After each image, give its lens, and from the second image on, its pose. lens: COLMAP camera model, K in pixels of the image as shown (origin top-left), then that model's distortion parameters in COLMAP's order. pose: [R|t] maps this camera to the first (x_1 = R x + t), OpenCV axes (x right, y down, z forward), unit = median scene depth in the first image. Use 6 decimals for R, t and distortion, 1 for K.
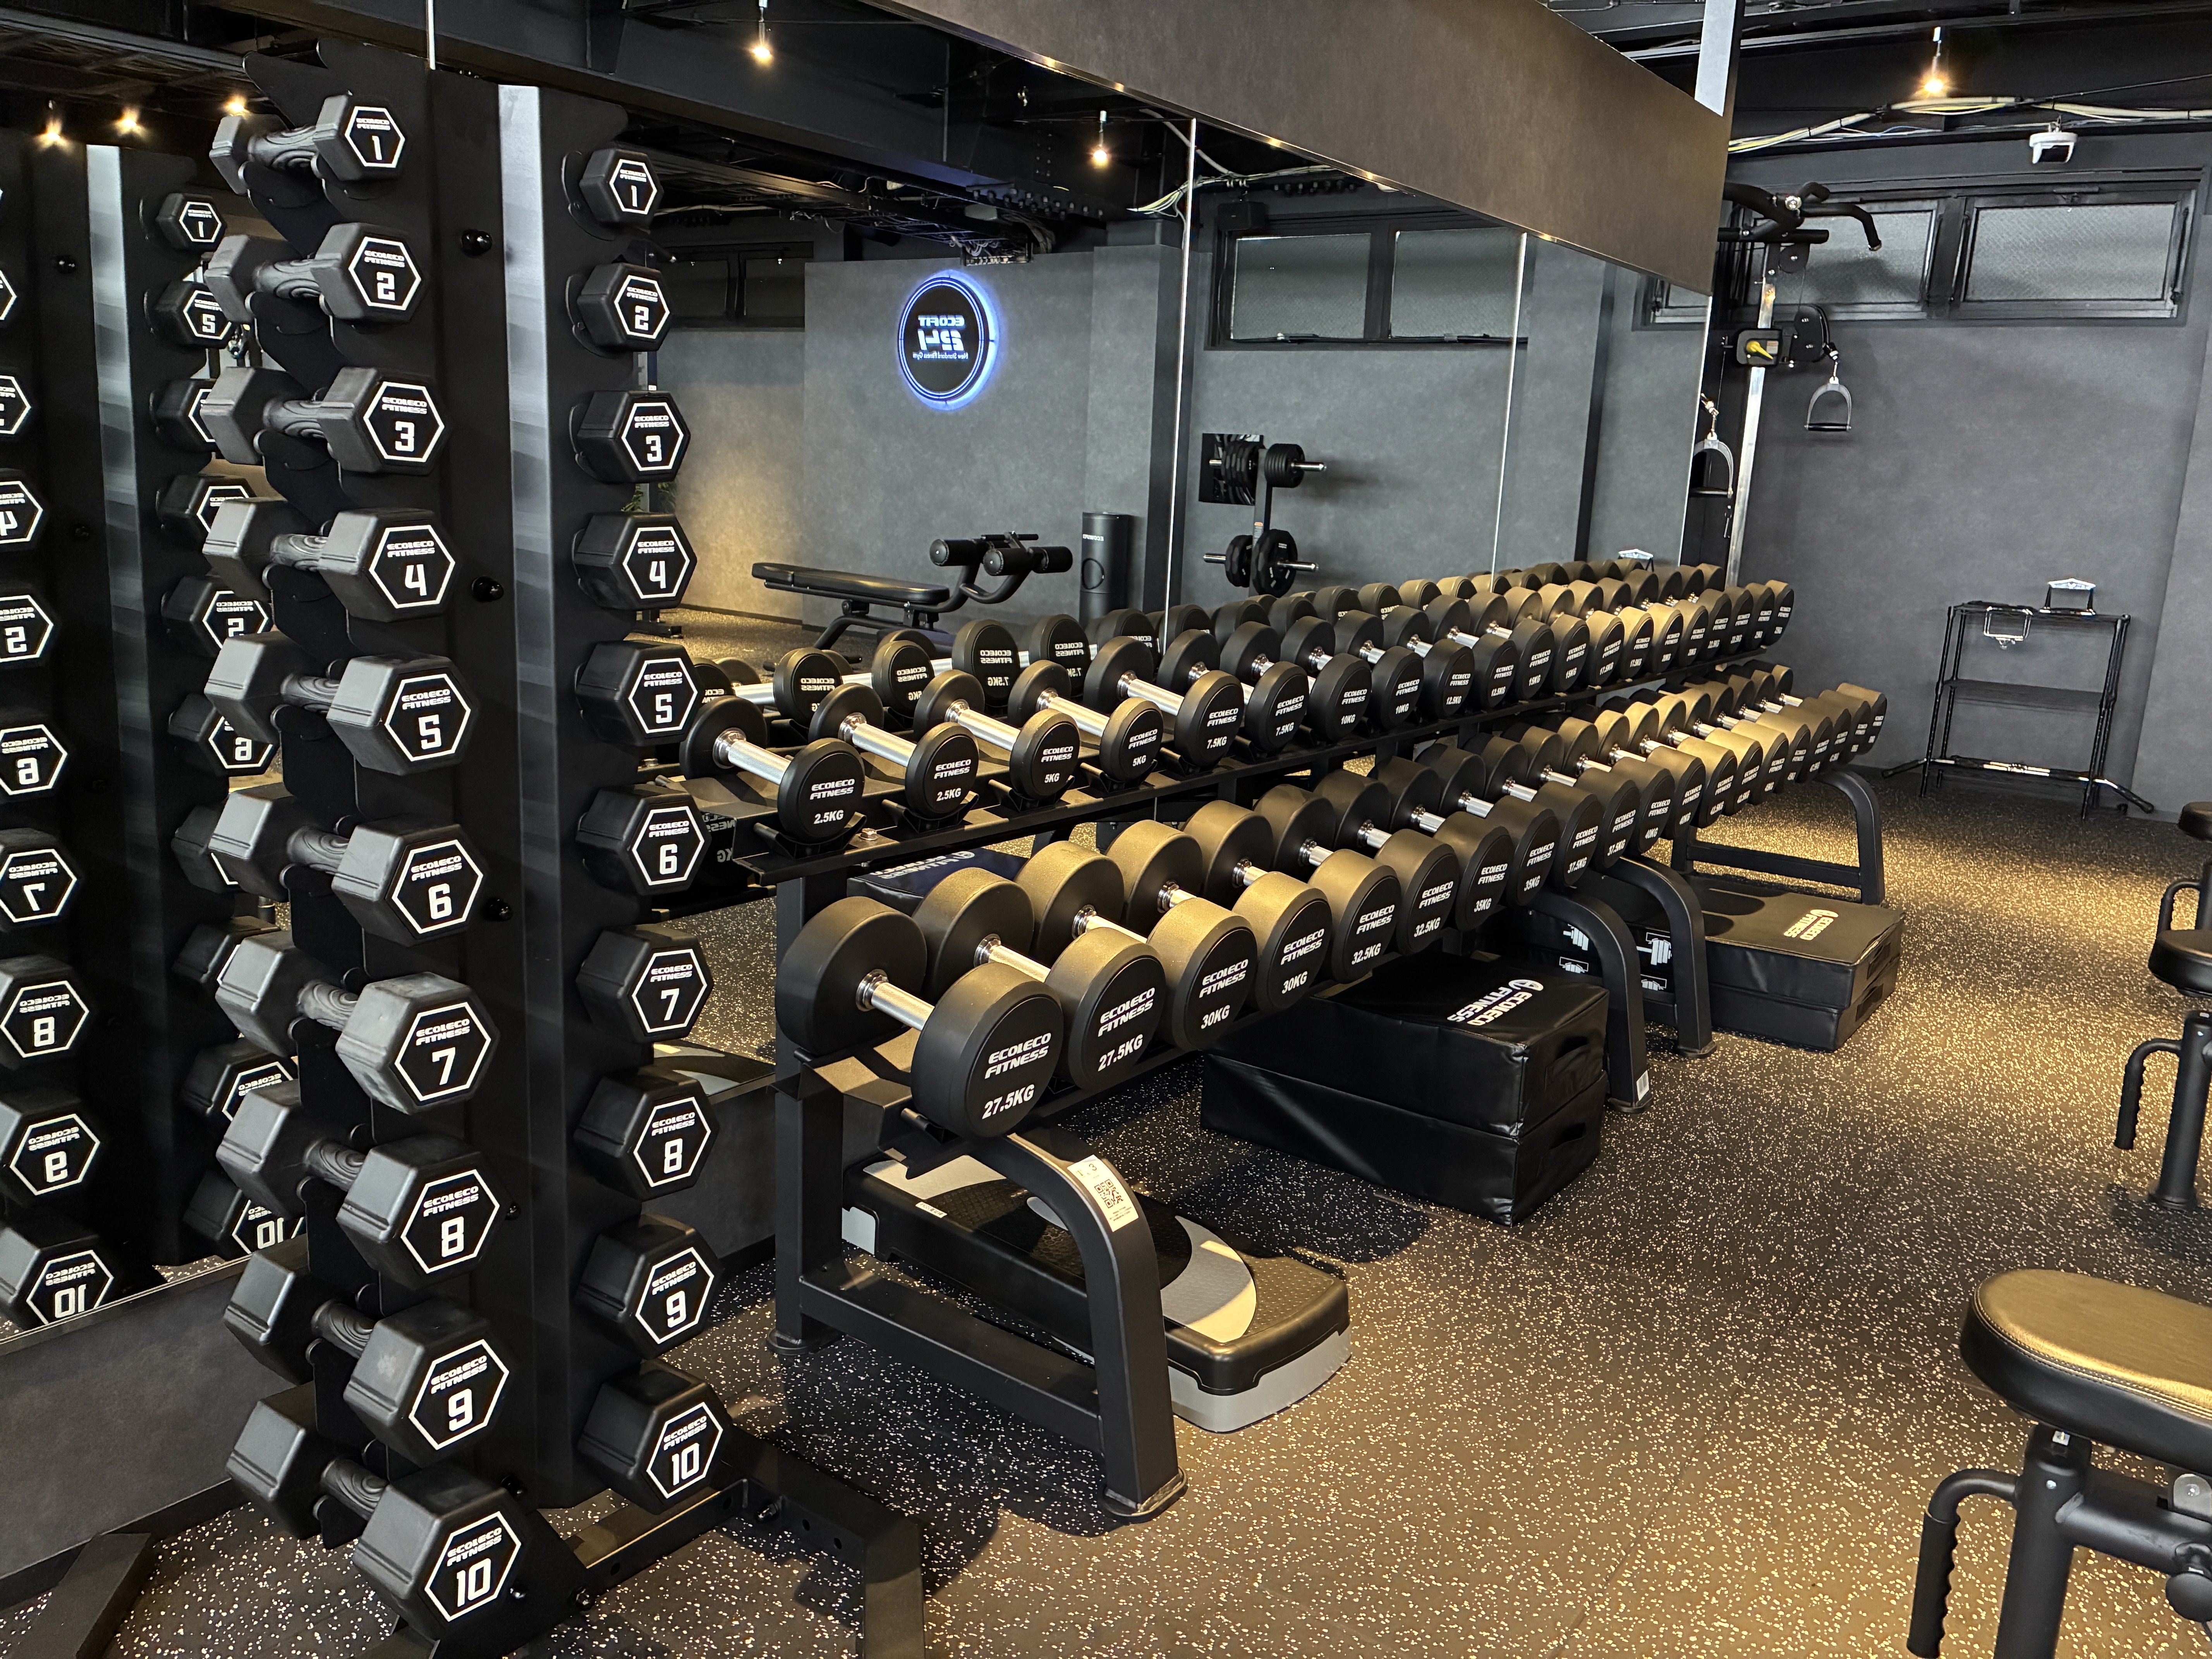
lens RADIAL K [[1686.5, 0, 1122.6], [0, 1686.5, 820.1], [0, 0, 1]] dist [-0.017062, -0.001938]
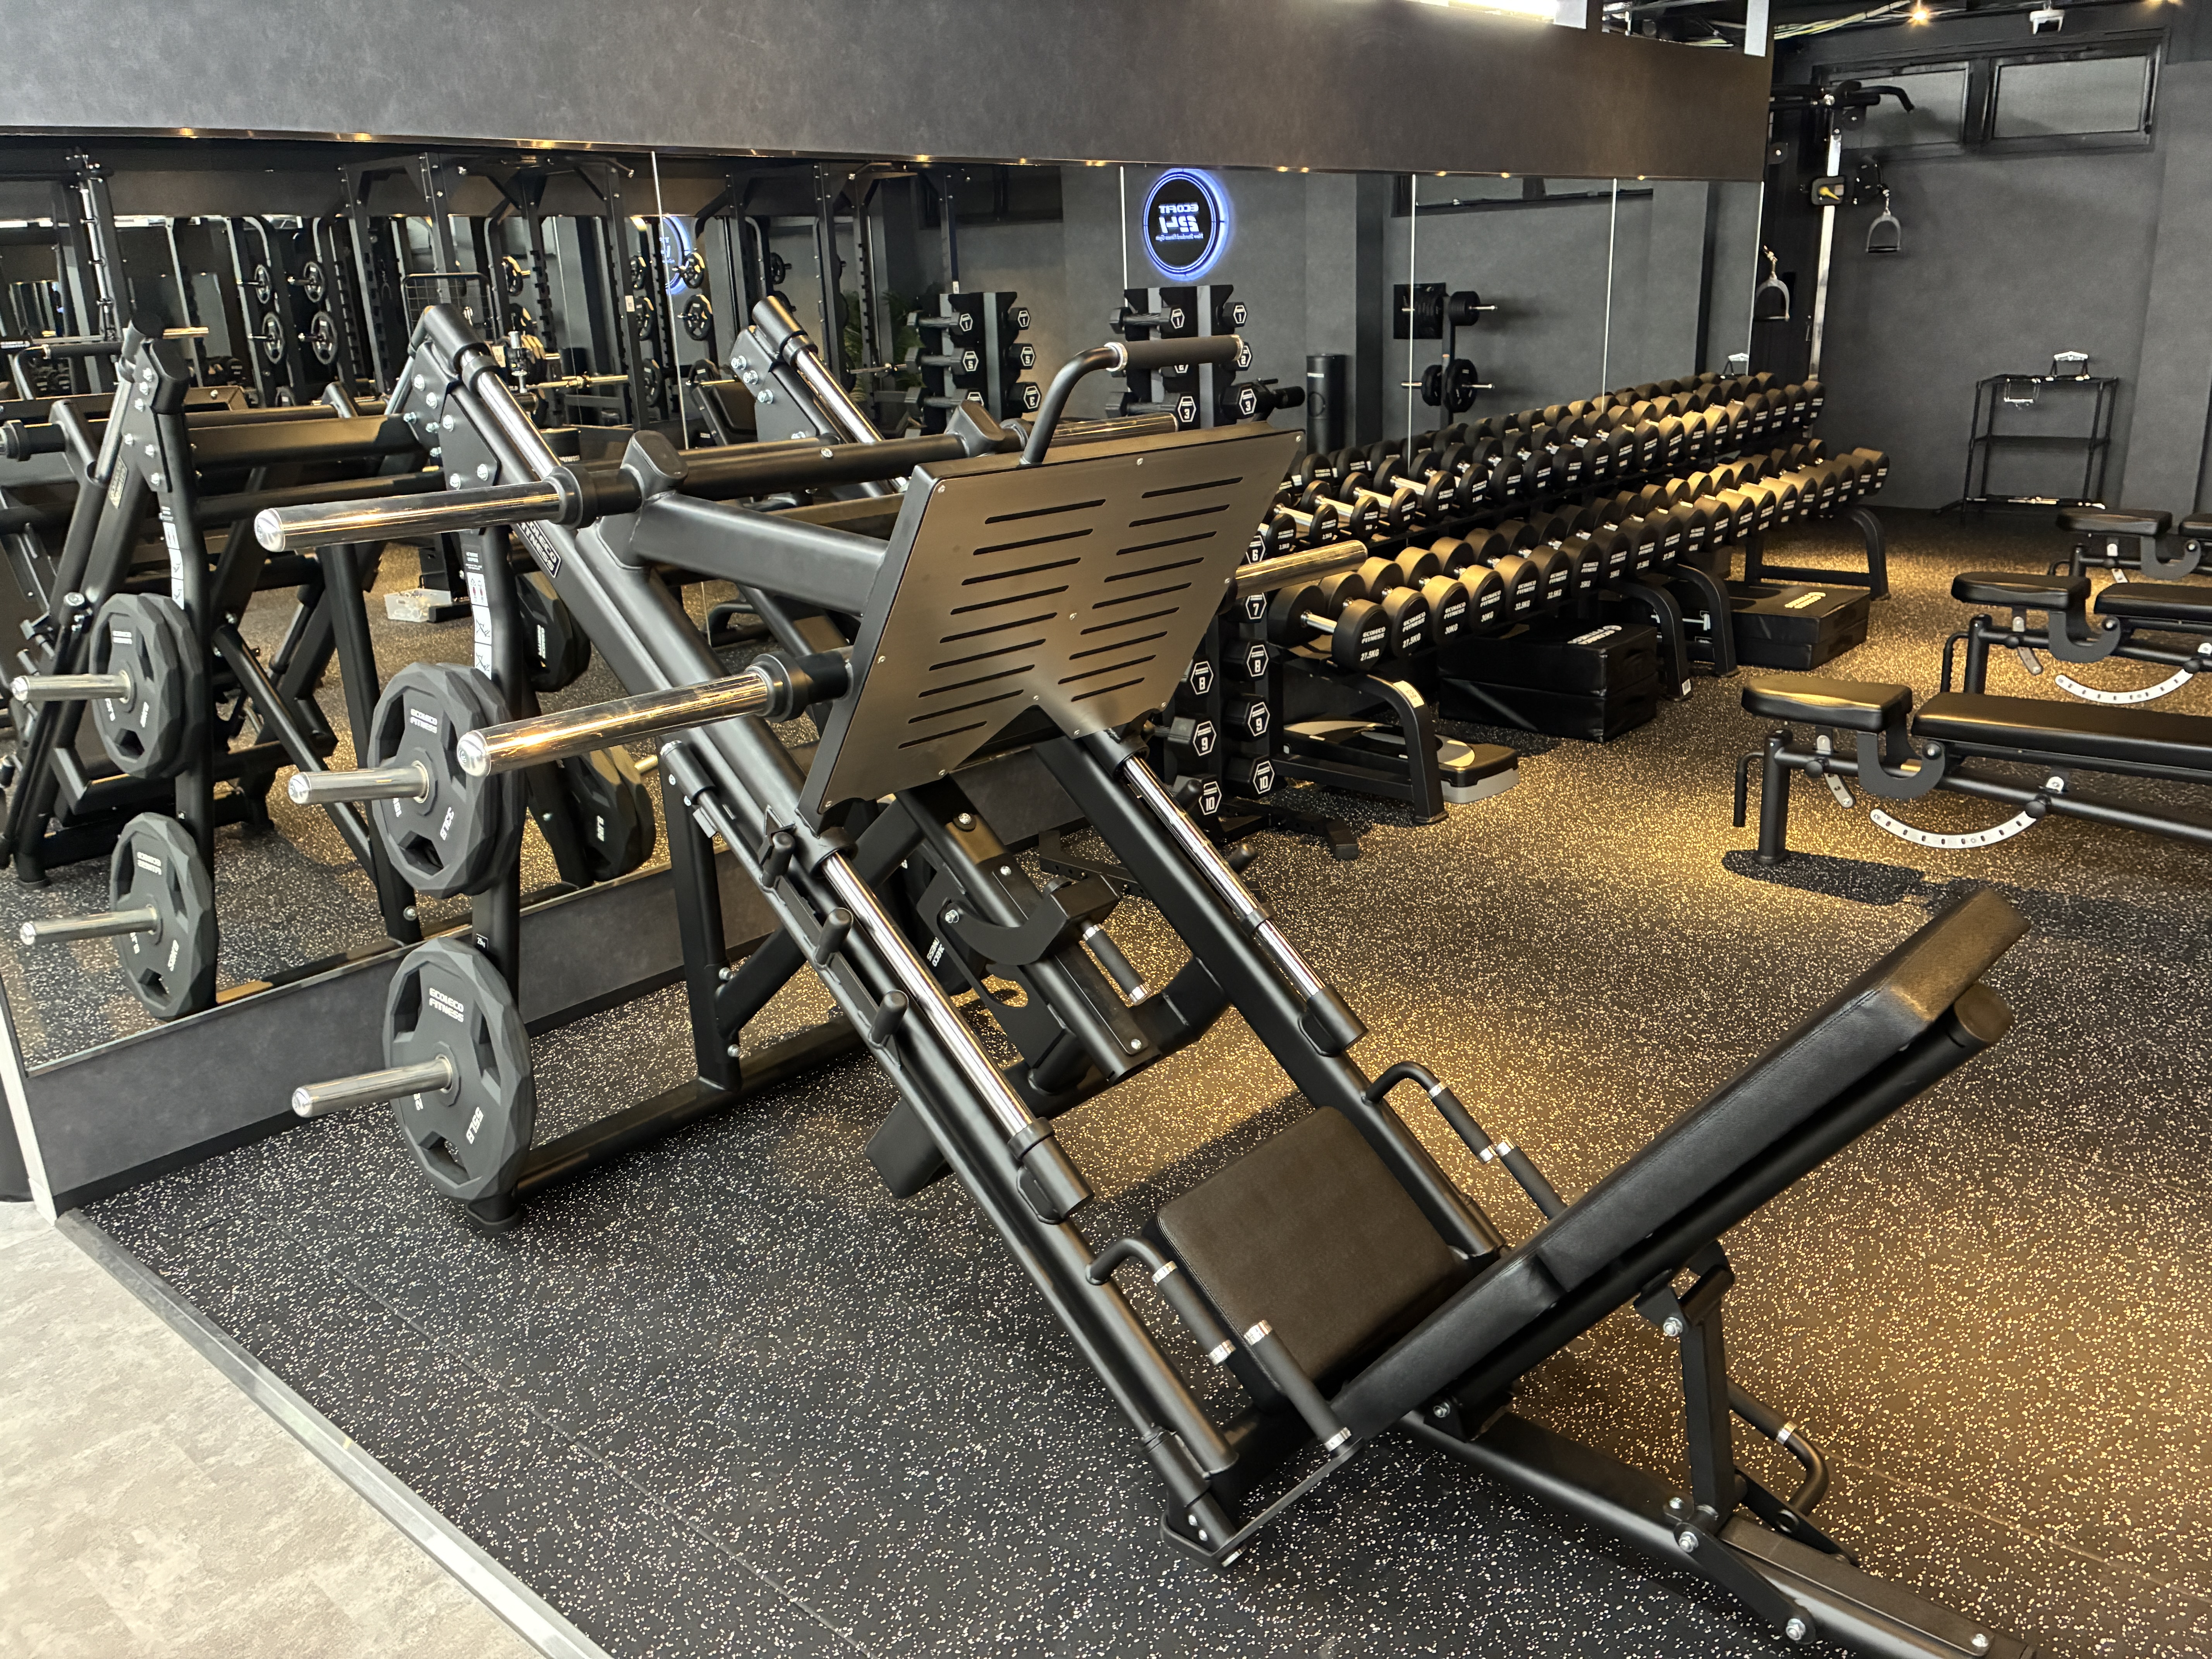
lens RADIAL K [[1686.5, 0, 1089.7], [0, 1686.5, 846.6], [0, 0, 1]] dist [-0.017062, -0.001938]
pose [[0.989804, -0.051286, -0.132885, -0.065308], [0.066685, 0.991222, 0.114154, 0.055554], [0.125864, -0.121852, 0.984536, -0.615221]]
